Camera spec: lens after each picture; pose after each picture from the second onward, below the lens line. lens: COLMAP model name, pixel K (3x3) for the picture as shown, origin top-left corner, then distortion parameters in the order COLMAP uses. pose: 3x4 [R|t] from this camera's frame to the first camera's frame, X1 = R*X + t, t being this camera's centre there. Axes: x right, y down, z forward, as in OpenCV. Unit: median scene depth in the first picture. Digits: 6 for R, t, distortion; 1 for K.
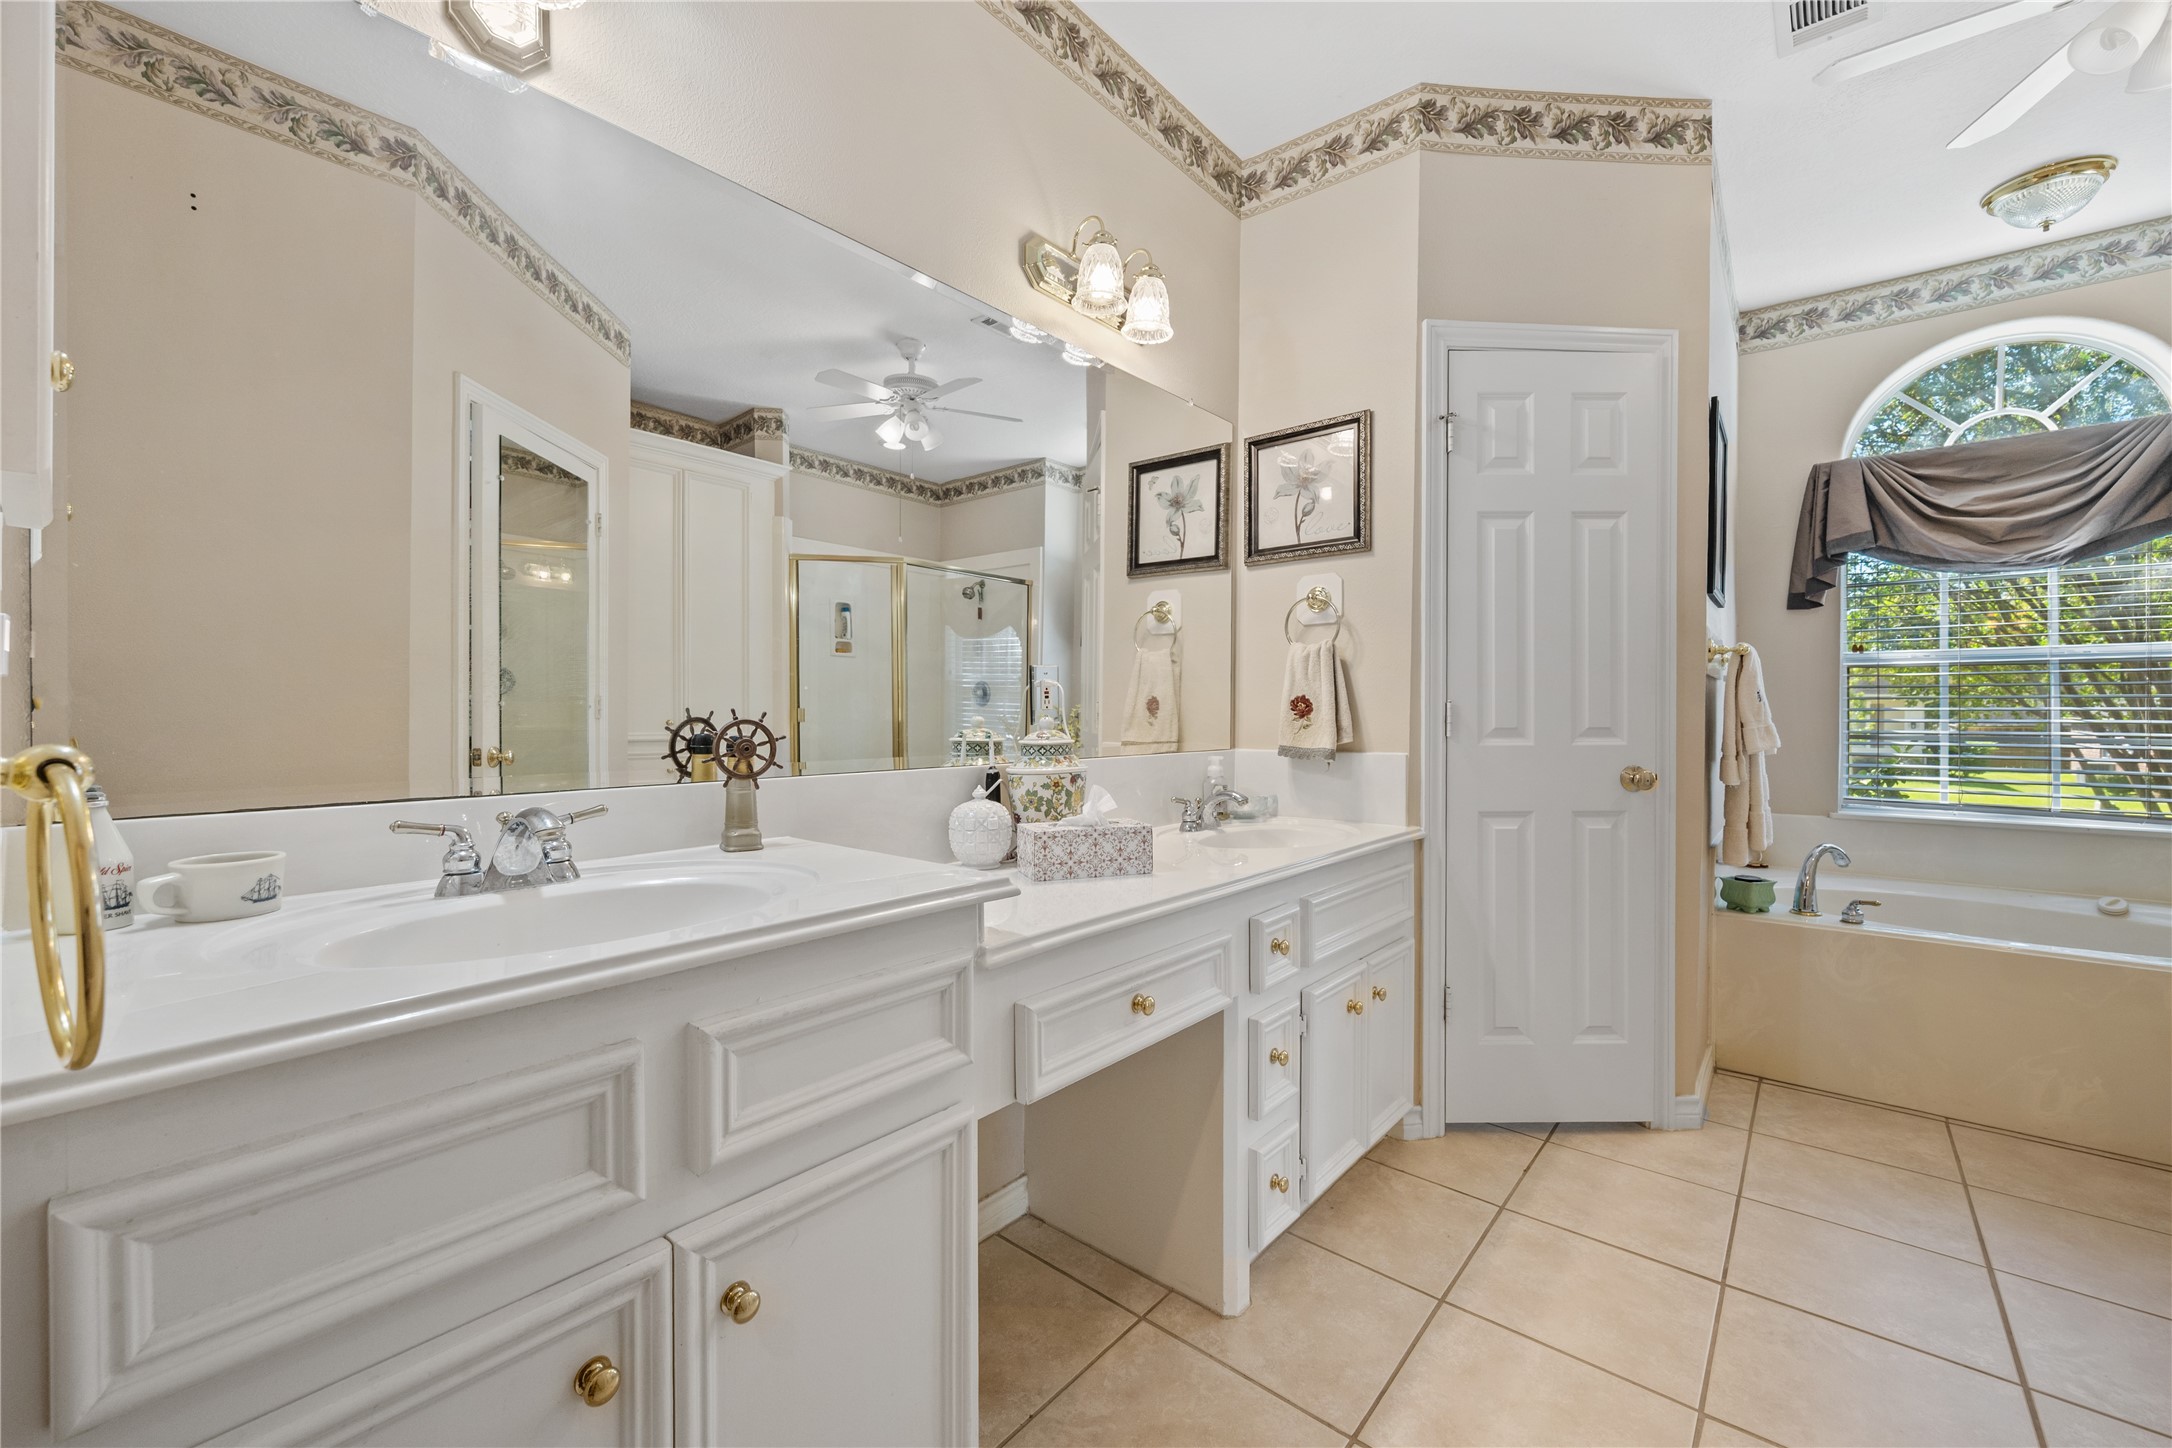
lens RADIAL K [[875.2, 0, 1086.0], [0, 875.2, 724.0], [0, 0, 1]] dist [-0.014795, 0.006248]
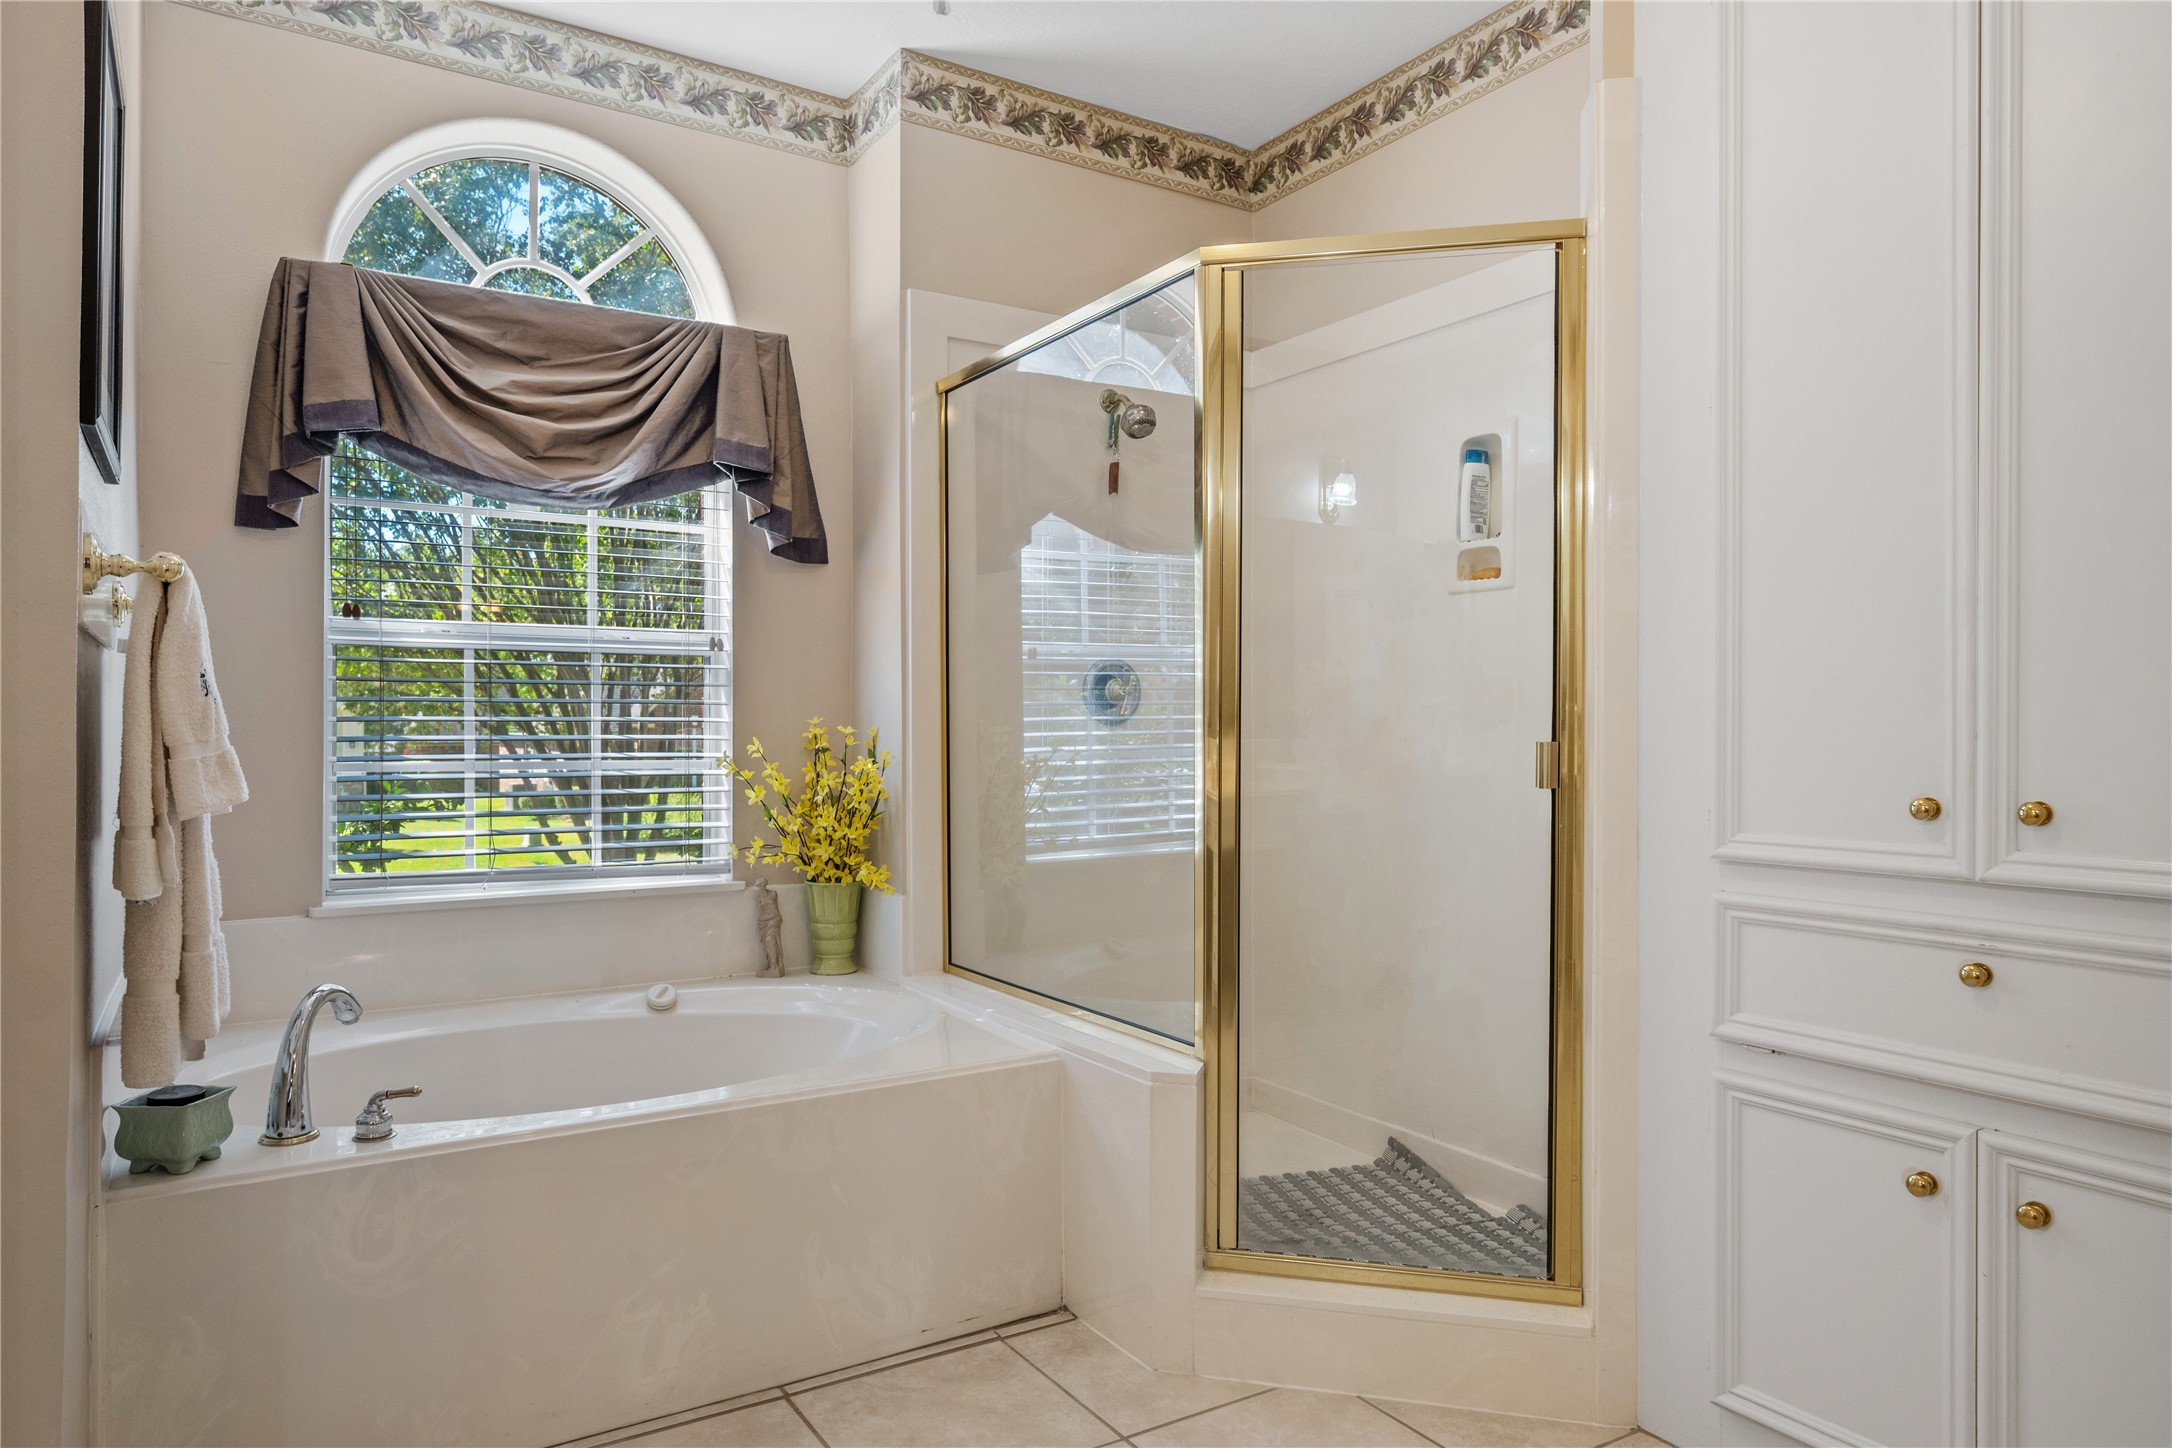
lens RADIAL K [[1355.8, 0, 1086.0], [0, 1355.8, 724.0], [0, 0, 1]] dist [-0.006969, 0.001641]
pose [[0.303835, 0.003222, 0.952719, 0.235932], [0.012220, 0.999899, -0.007278, -0.001811], [-0.952646, 0.013853, 0.303765, 0.333216]]
